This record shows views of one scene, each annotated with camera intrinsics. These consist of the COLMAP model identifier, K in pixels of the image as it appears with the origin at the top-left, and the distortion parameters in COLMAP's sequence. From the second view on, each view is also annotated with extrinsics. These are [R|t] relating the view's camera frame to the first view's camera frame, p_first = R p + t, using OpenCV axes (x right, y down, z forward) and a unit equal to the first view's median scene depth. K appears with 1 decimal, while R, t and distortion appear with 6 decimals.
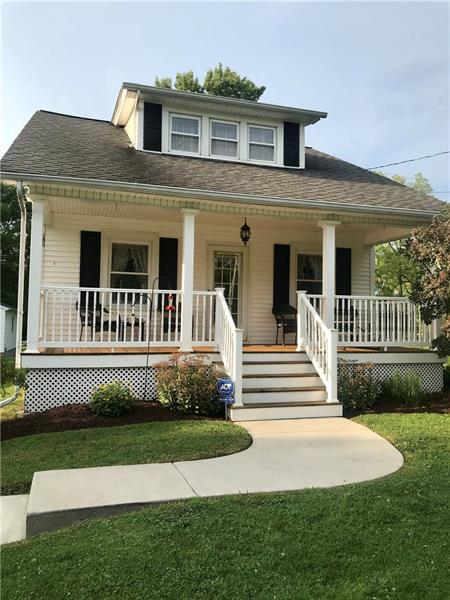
lens RADIAL K [[501.9, 0, 224.9], [0, 501.9, 300.9], [0, 0, 1]] dist [0.040731, 0.003778]
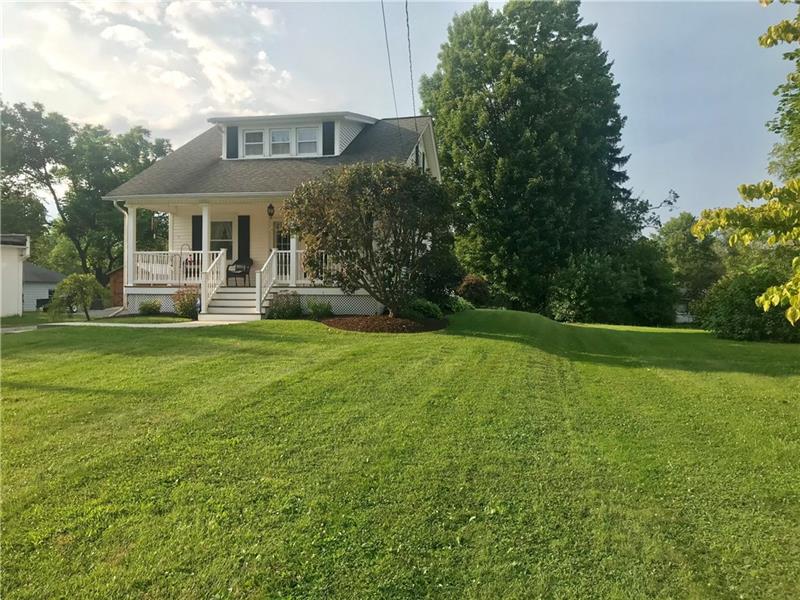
lens RADIAL K [[669.2, 0, 400.4], [0, 669.2, 297.7], [0, 0, 1]] dist [0.040731, 0.003778]
pose [[0.876291, -0.004923, -0.481757, 1.284856], [0.031051, 0.998446, 0.046276, 0.042893], [0.480781, -0.055510, 0.875082, -0.558854]]
